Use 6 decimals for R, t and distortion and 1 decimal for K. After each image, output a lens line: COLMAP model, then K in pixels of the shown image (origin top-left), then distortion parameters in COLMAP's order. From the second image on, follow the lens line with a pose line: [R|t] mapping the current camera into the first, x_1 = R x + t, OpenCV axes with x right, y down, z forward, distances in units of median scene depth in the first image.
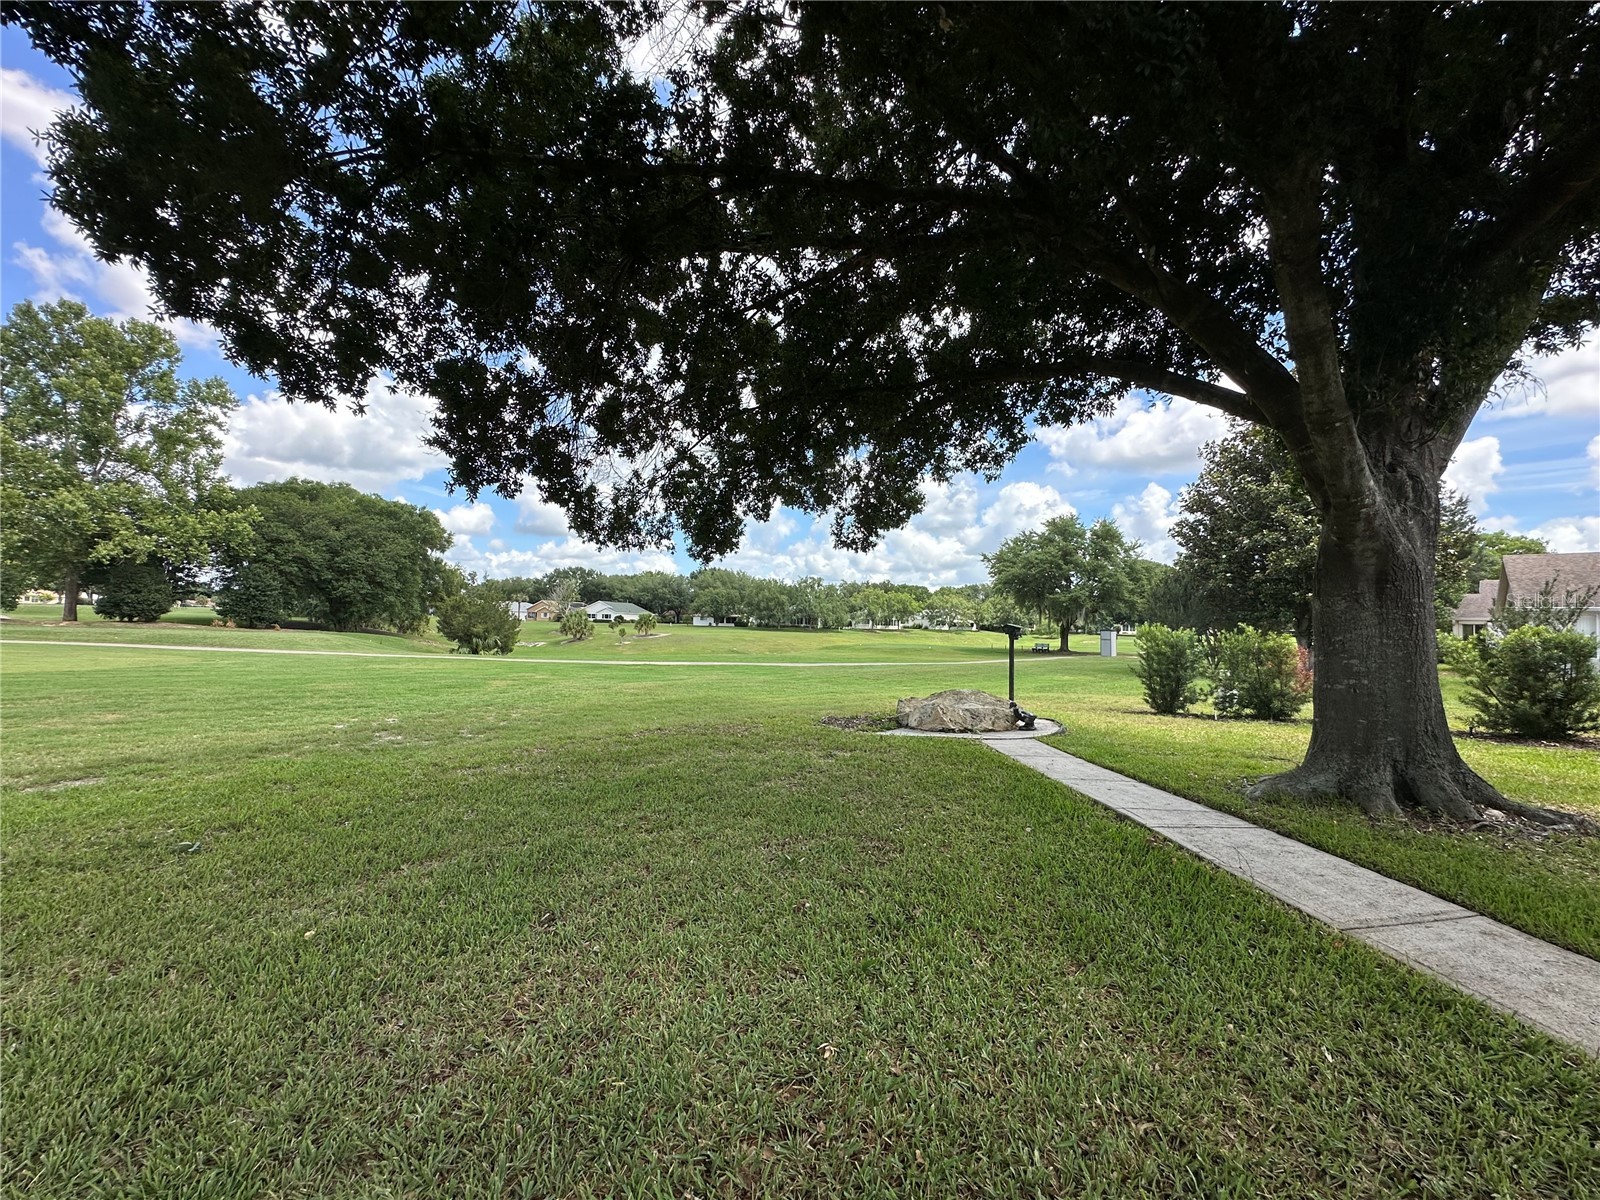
lens RADIAL K [[657.5, 0, 800.0], [0, 657.5, 600.0], [0, 0, 1]] dist [0.008097, -0.000164]
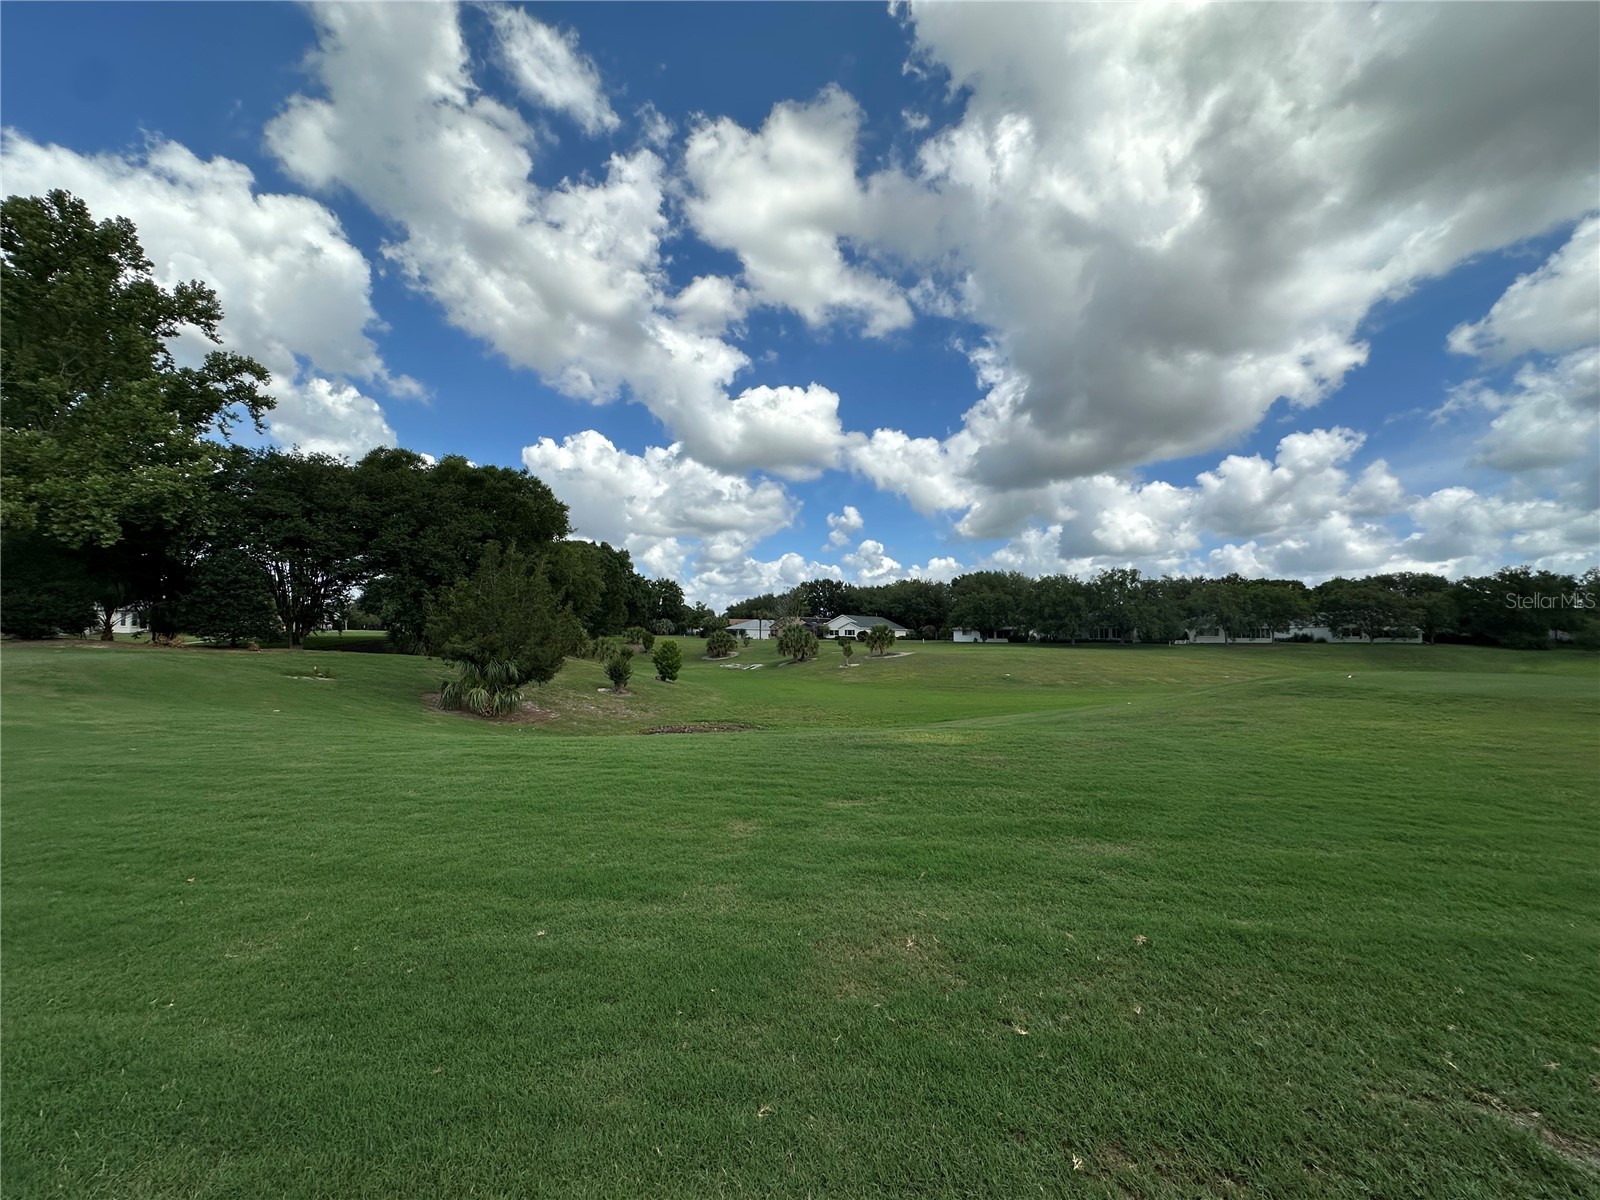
lens RADIAL K [[657.5, 0, 800.0], [0, 657.5, 600.0], [0, 0, 1]] dist [0.008097, -0.000164]
pose [[0.916406, -0.040645, -0.398180, -0.016366], [0.029017, 0.998959, -0.035188, 0.011948], [0.399196, 0.020692, 0.916632, 0.217933]]
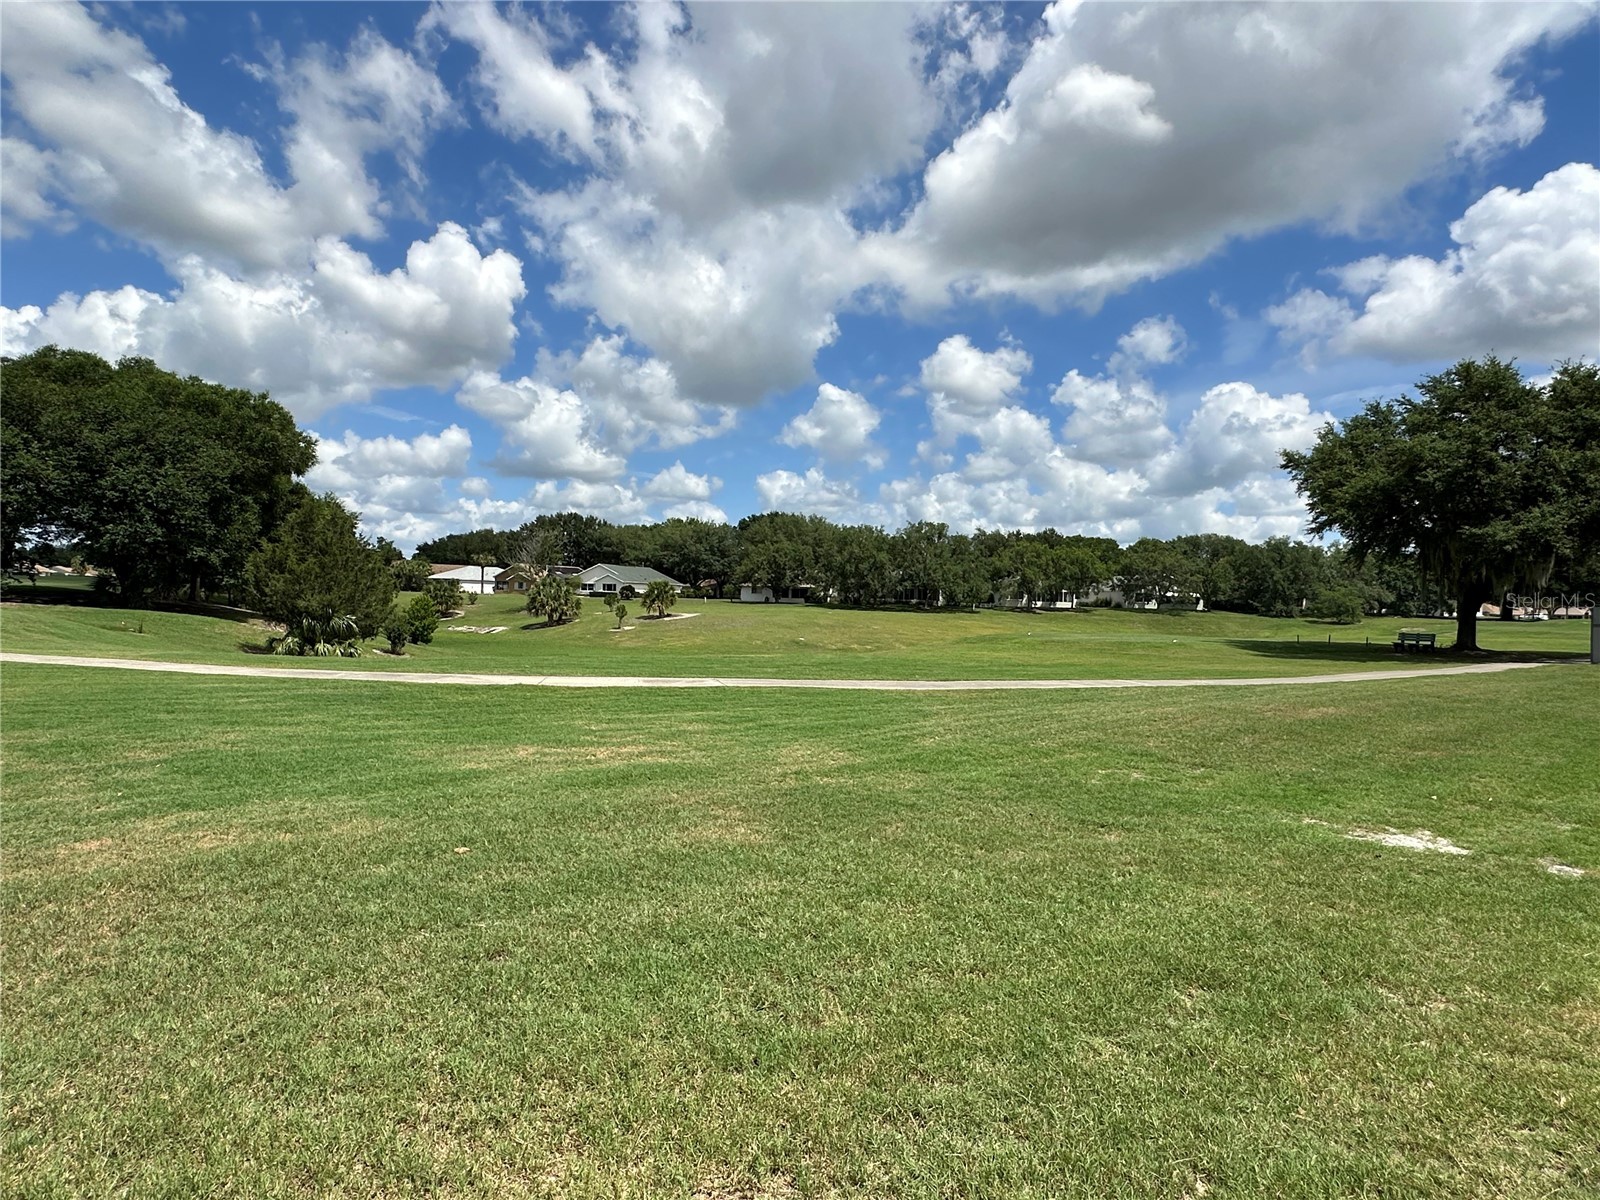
lens RADIAL K [[969.1, 0, 800.0], [0, 969.1, 600.0], [0, 0, 1]] dist [-0.003871, -0.001450]
pose [[0.993693, 0.000691, -0.112131, -0.000080], [0.003318, 0.999362, 0.035565, 0.004758], [0.112084, -0.035712, 0.993057, 0.081919]]
